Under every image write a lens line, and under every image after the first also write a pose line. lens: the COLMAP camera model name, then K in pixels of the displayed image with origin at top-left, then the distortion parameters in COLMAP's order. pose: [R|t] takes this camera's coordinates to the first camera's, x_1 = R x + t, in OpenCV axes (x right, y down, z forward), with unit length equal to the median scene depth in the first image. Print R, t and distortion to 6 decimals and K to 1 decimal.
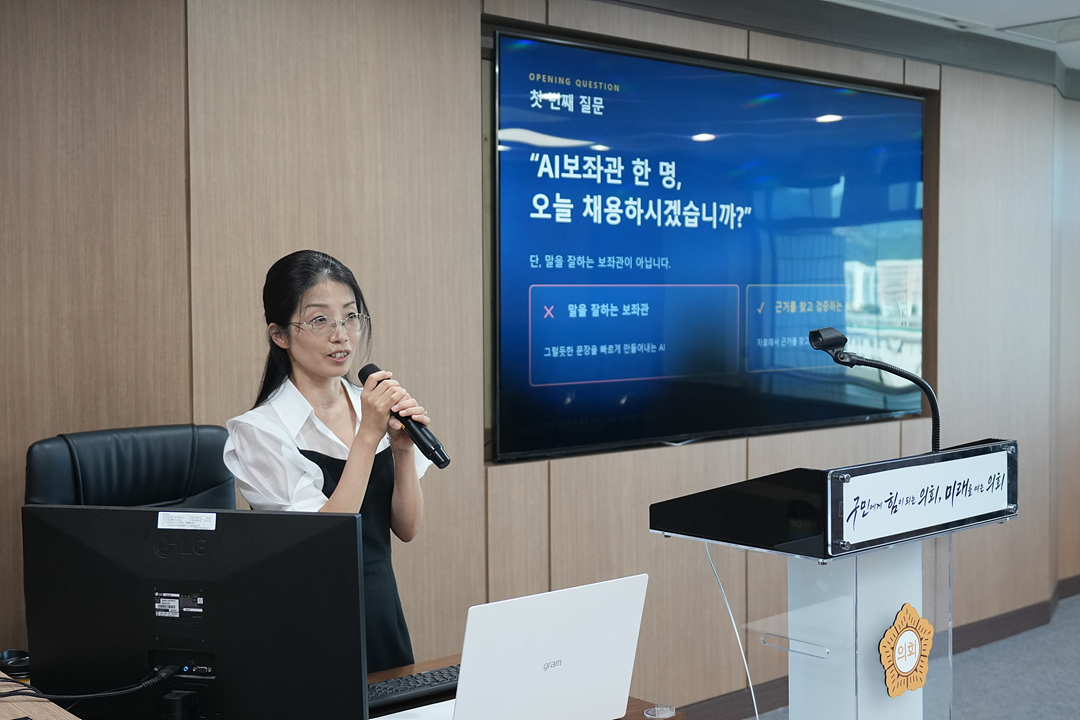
lens RADIAL K [[1393.0, 0, 540.0], [0, 1393.0, 360.0], [0, 0, 1]] dist [0.006594, 0.006462]
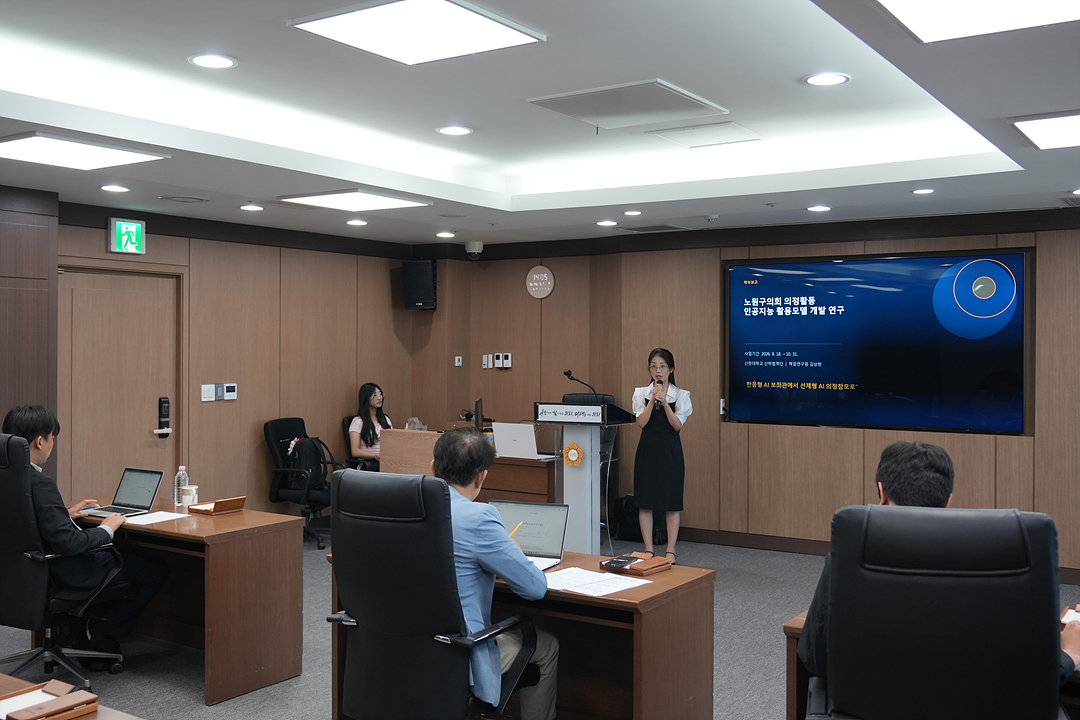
lens RADIAL K [[1078.6, 0, 540.0], [0, 1078.6, 360.0], [0, 0, 1]] dist [-0.001192, 0.000153]
pose [[0.264112, 0.017822, -0.964327, 2.235572], [-0.049661, 0.998754, 0.004858, -0.044020], [0.963213, 0.046606, 0.264668, 0.085770]]
